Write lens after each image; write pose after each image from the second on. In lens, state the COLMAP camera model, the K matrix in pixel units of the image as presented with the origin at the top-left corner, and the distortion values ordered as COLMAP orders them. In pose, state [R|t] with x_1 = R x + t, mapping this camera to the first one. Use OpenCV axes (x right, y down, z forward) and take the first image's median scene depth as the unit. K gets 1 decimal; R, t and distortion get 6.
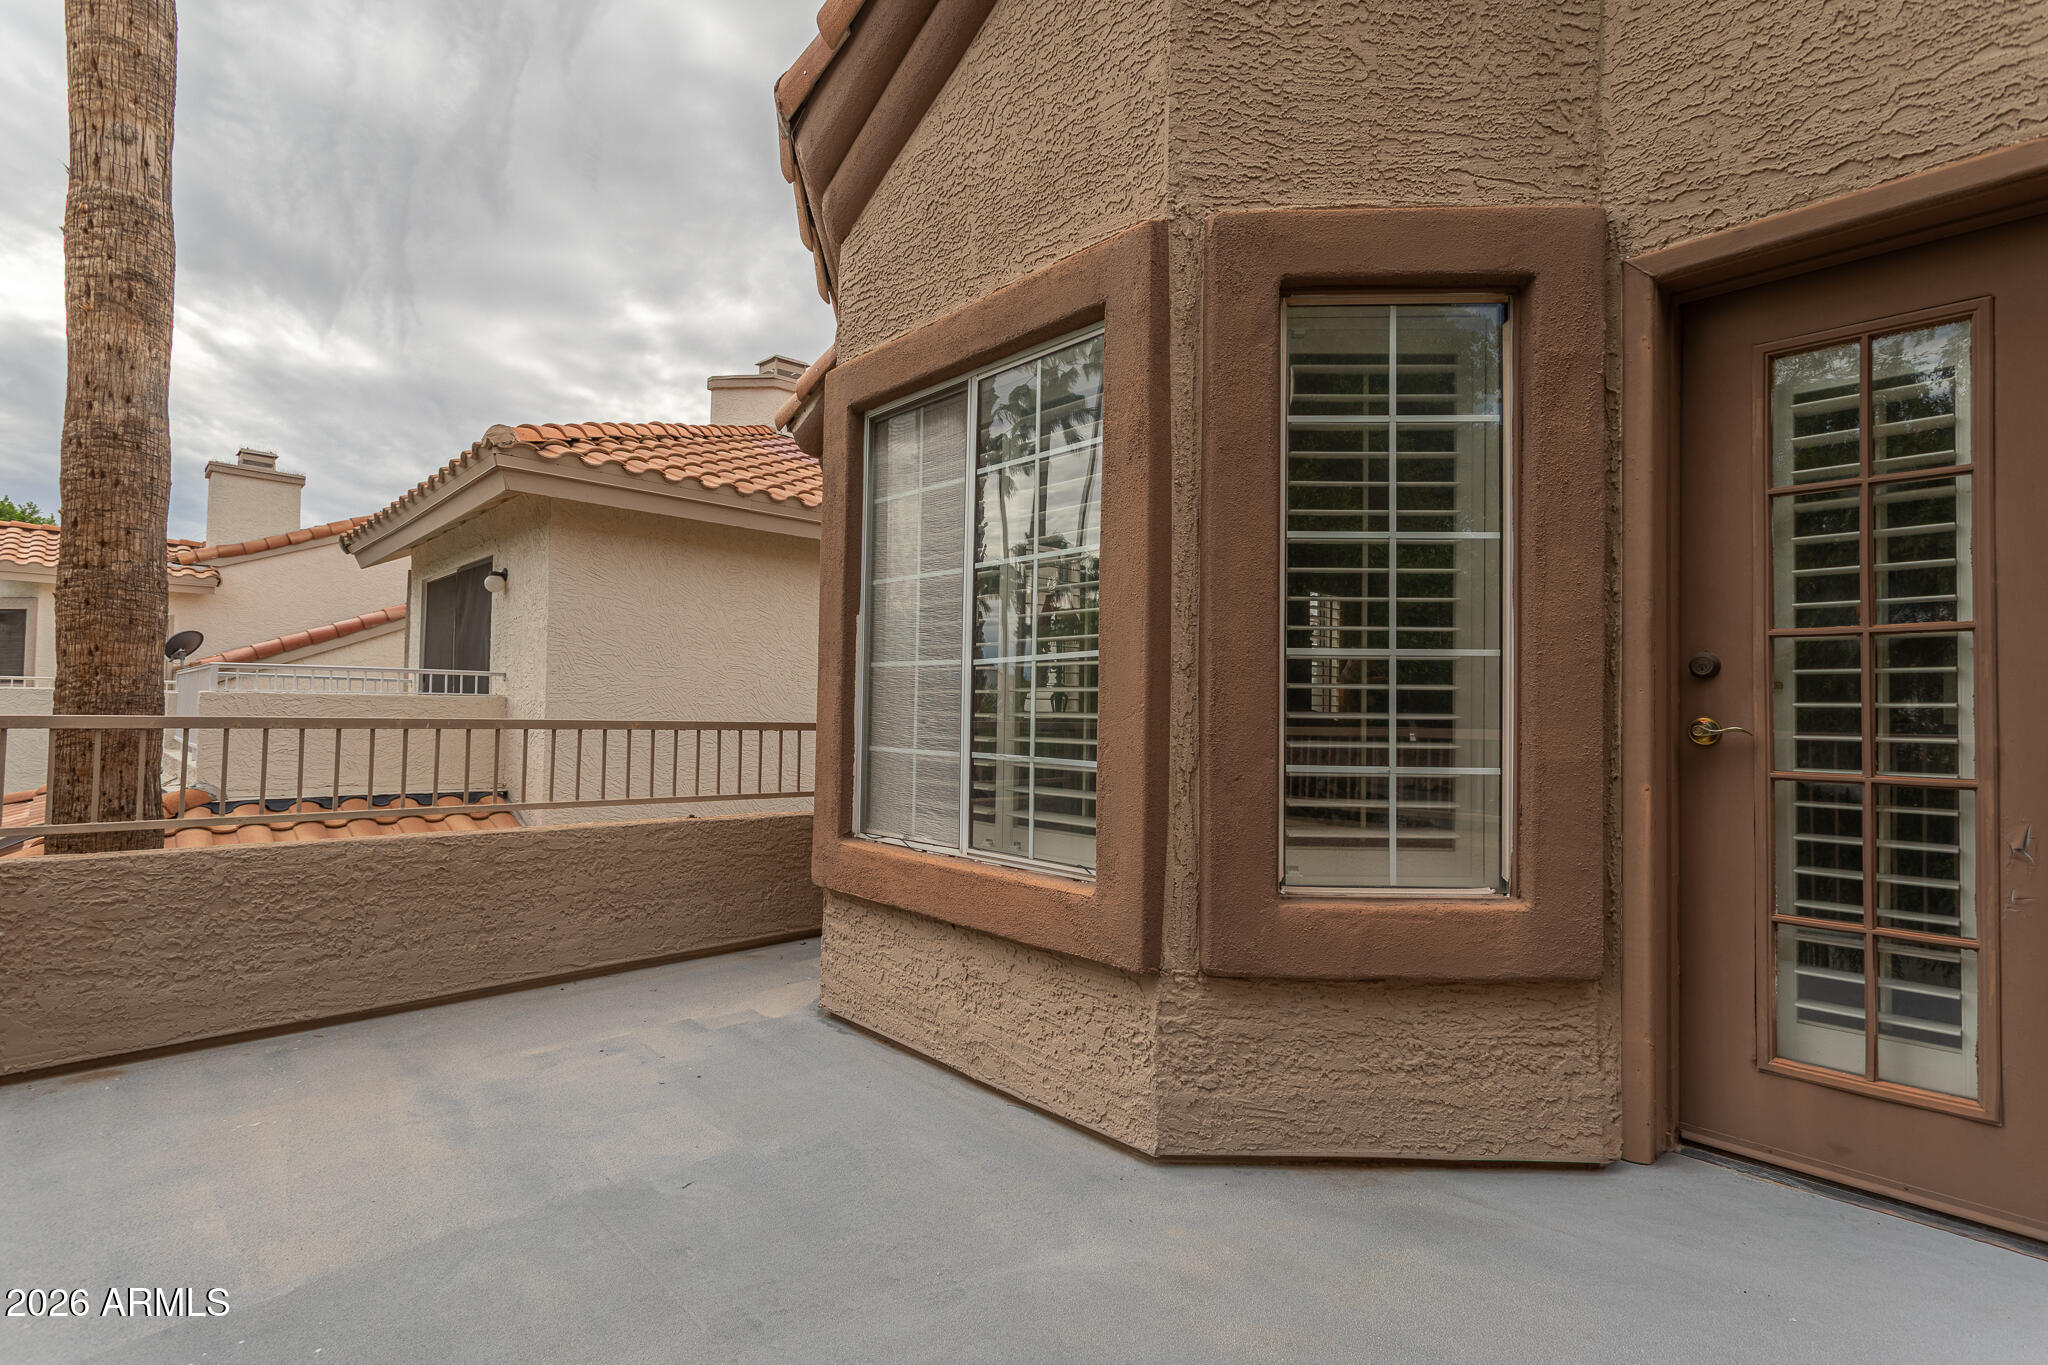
lens RADIAL K [[970.3, 0, 1024.3], [0, 970.3, 668.1], [0, 0, 1]] dist [0.002516, -0.000152]
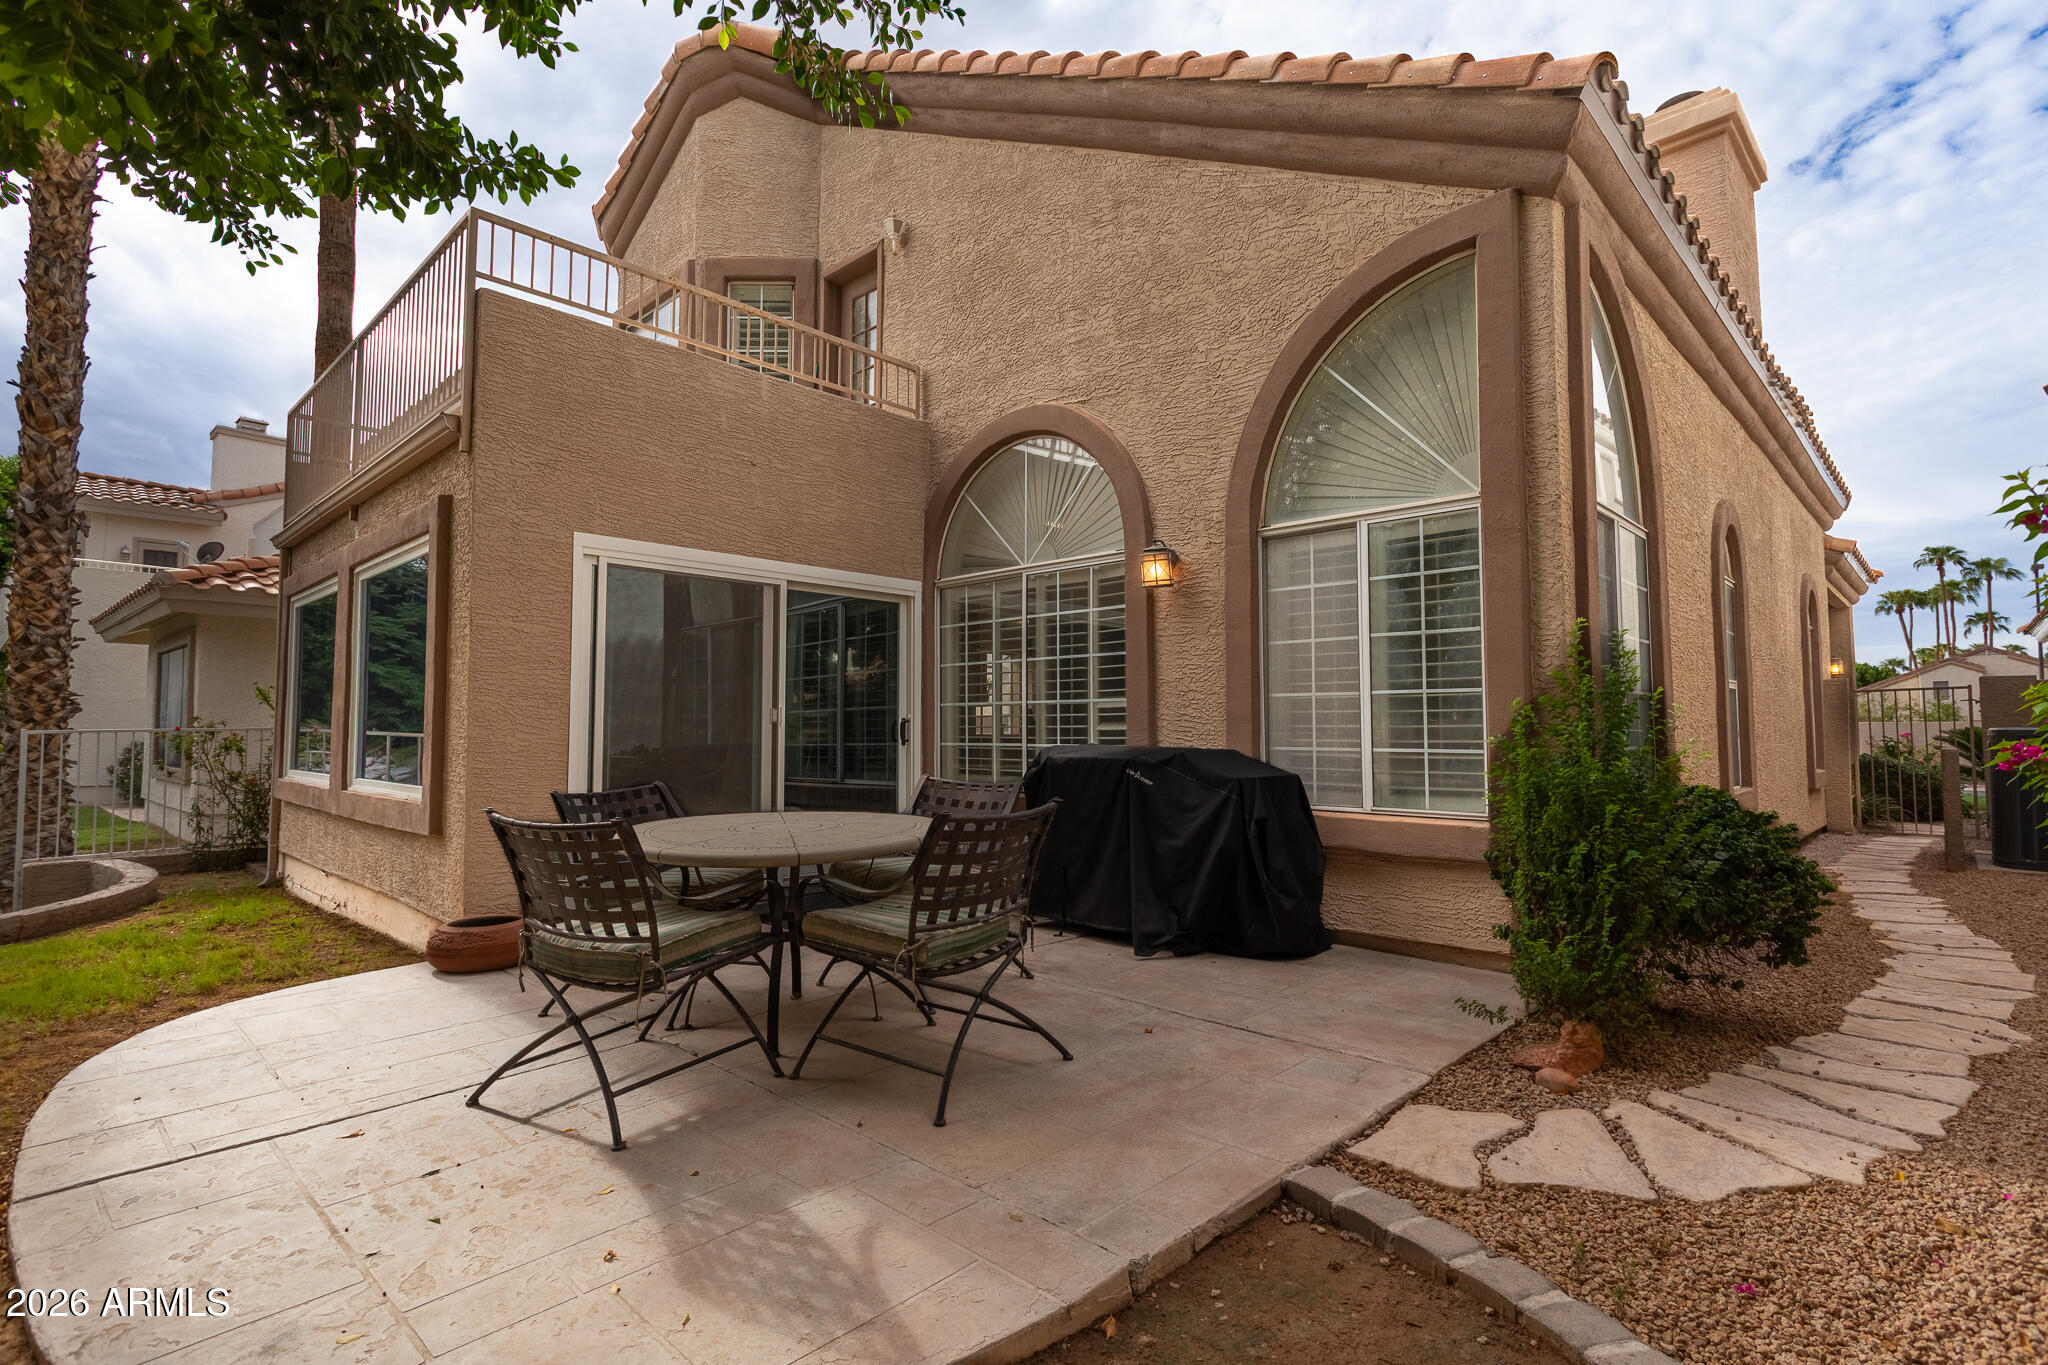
lens RADIAL K [[970.3, 0, 1020.6], [0, 970.3, 692.7], [0, 0, 1]] dist [0.002516, -0.000152]
pose [[0.998212, -0.011790, 0.058605, 1.075947], [0.011670, 0.999929, 0.002387, 1.087548], [-0.058629, -0.001698, 0.998278, -2.522333]]
